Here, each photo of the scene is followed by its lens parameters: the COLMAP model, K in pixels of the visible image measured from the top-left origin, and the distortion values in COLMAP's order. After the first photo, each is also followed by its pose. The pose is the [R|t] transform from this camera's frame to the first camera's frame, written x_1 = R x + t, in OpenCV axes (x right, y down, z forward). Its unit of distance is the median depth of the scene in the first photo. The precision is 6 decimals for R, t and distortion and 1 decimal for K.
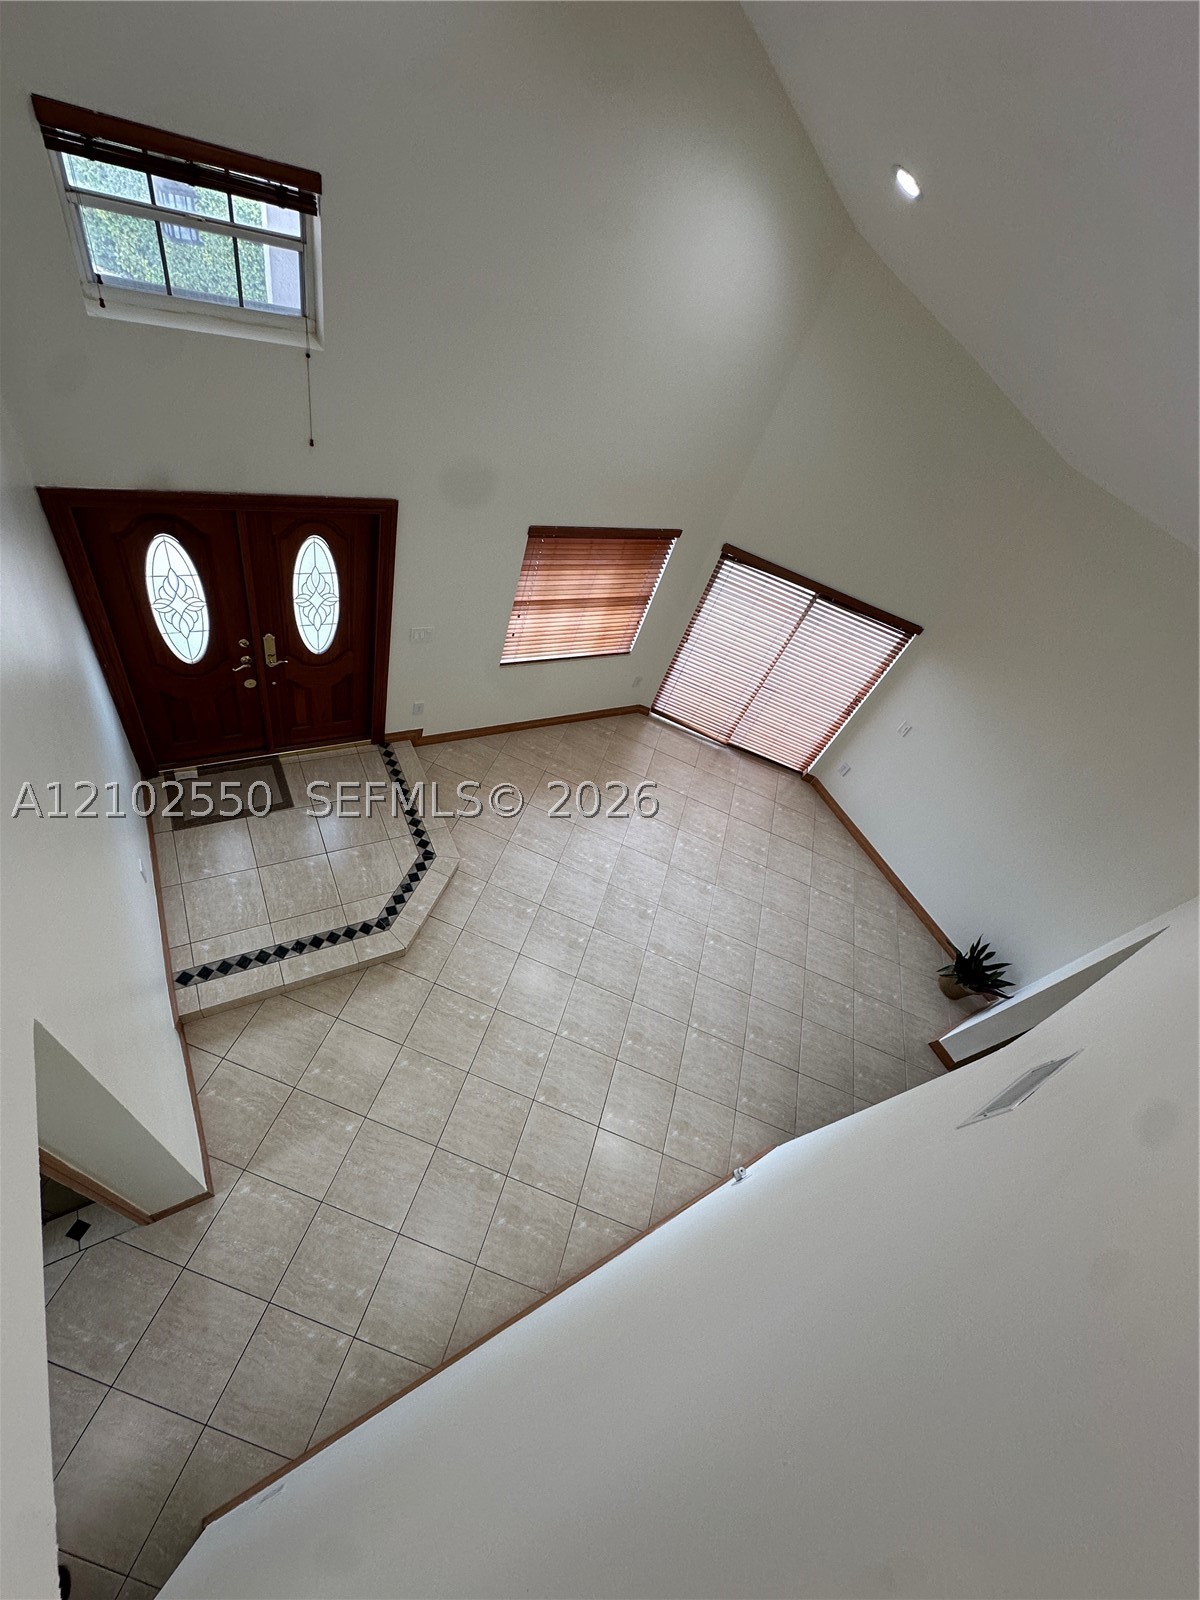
lens RADIAL K [[637.8, 0, 600.1], [0, 637.8, 798.0], [0, 0, 1]] dist [-0.006374, 0.000608]
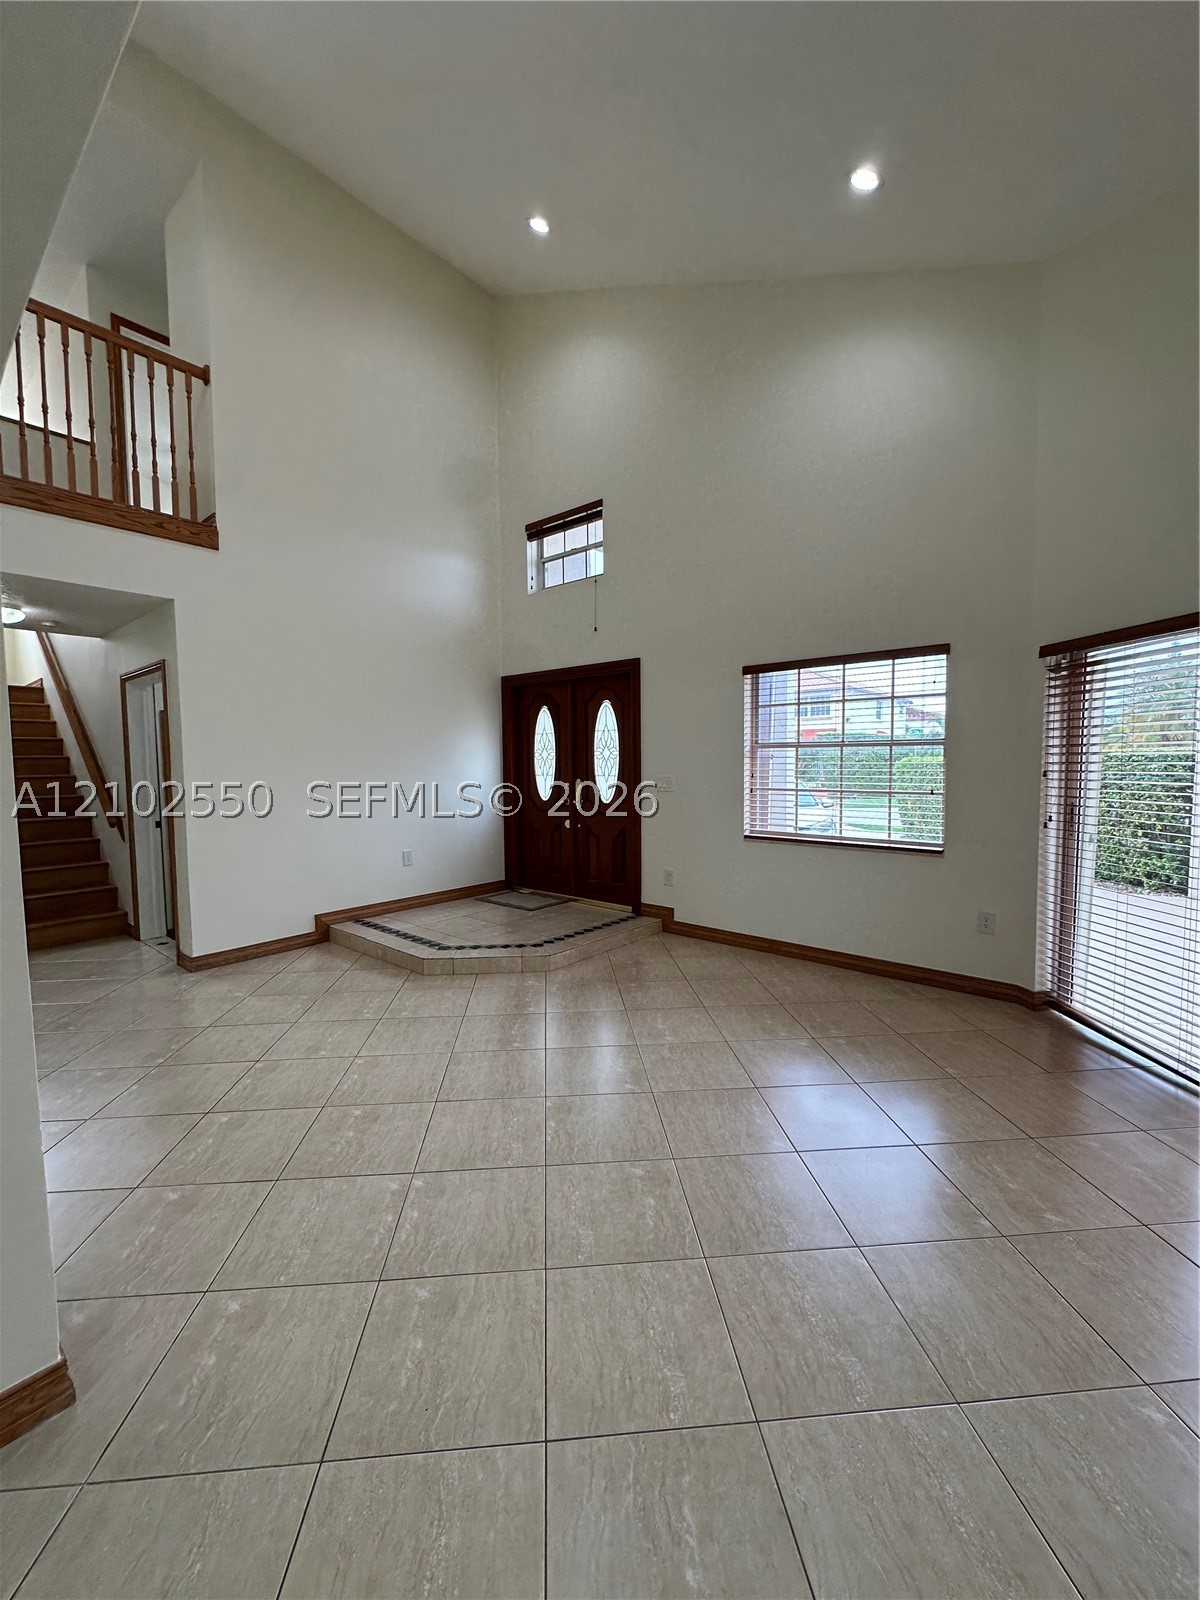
lens RADIAL K [[637.8, 0, 600.1], [0, 637.8, 798.0], [0, 0, 1]] dist [-0.006374, 0.000608]
pose [[0.349103, -0.242071, -0.905278, 0.732747], [-0.636456, 0.647803, -0.418659, 0.316093], [0.687787, 0.722325, 0.072082, 0.948228]]
